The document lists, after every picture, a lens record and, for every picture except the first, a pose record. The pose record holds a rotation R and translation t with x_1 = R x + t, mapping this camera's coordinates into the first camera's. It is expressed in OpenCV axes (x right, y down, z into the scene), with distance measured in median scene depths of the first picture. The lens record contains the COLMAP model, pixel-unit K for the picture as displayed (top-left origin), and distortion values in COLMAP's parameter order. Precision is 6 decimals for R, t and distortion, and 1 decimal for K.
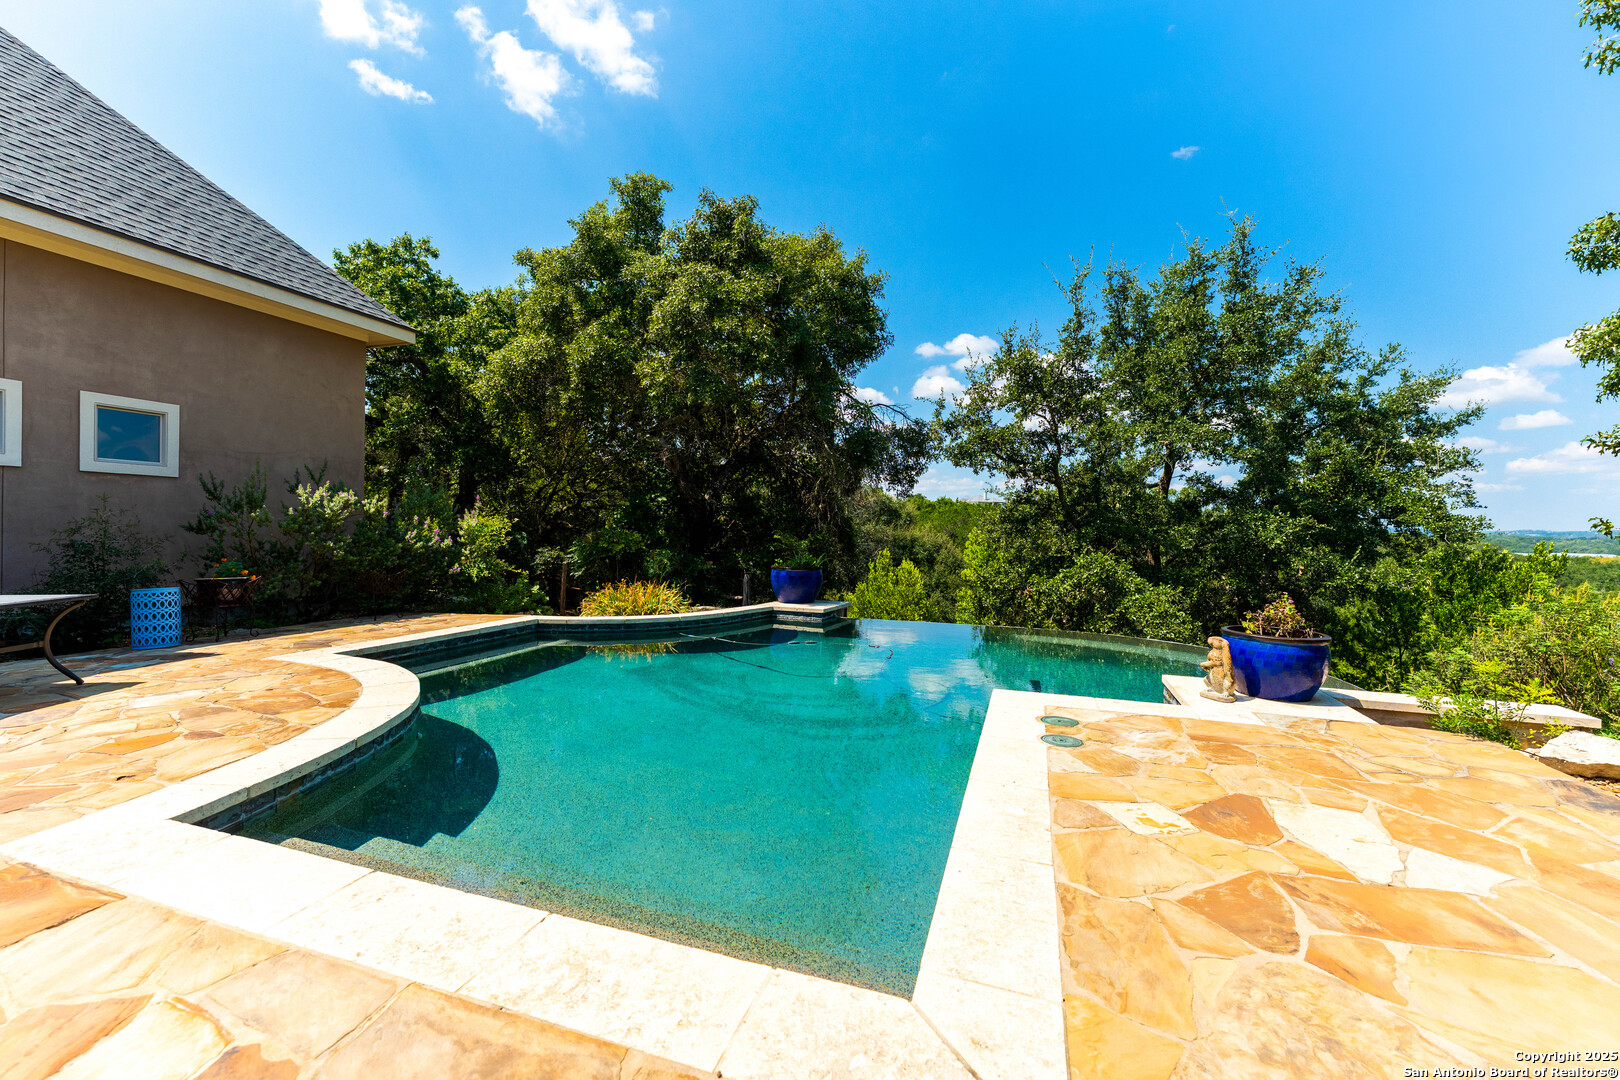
lens RADIAL K [[651.7, 0, 811.7], [0, 651.7, 538.6], [0, 0, 1]] dist [0.003730, -0.001187]
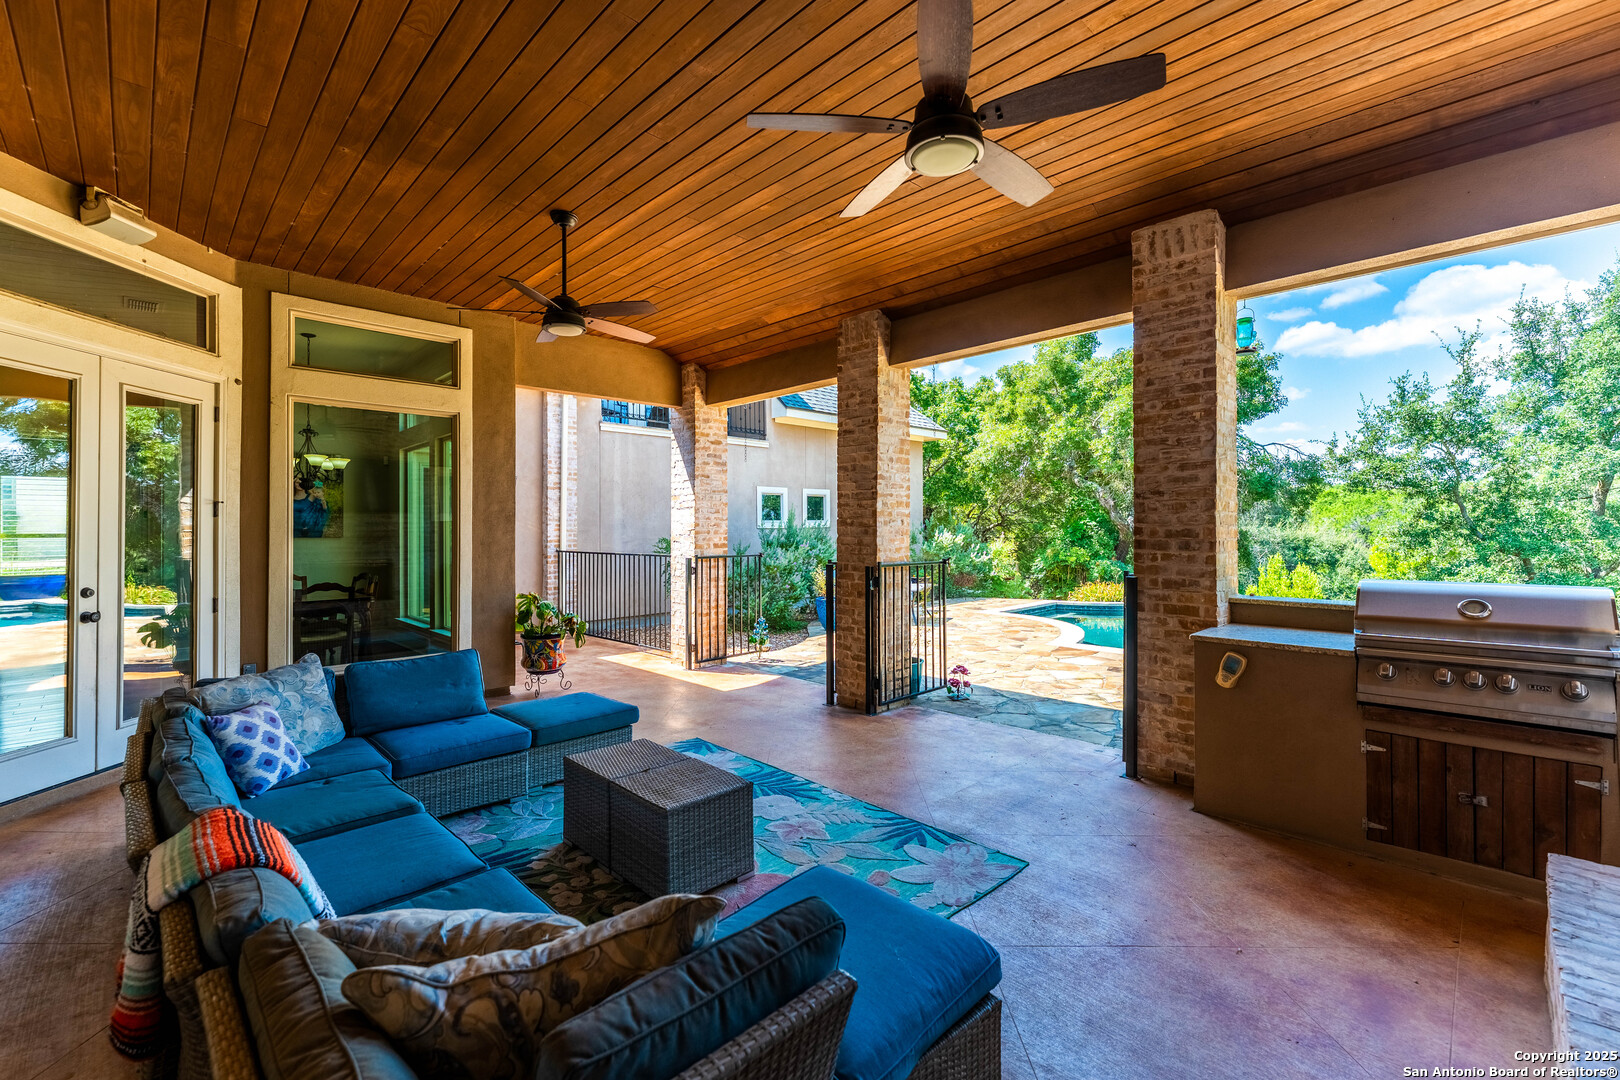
lens RADIAL K [[685.2, 0, 812.4], [0, 685.2, 531.1], [0, 0, 1]] dist [-0.000484, -0.000176]
pose [[0.891447, -0.019512, -0.452706, -0.102552], [0.016188, 0.999806, -0.011216, -0.038827], [0.452837, 0.002670, 0.891590, -0.627343]]
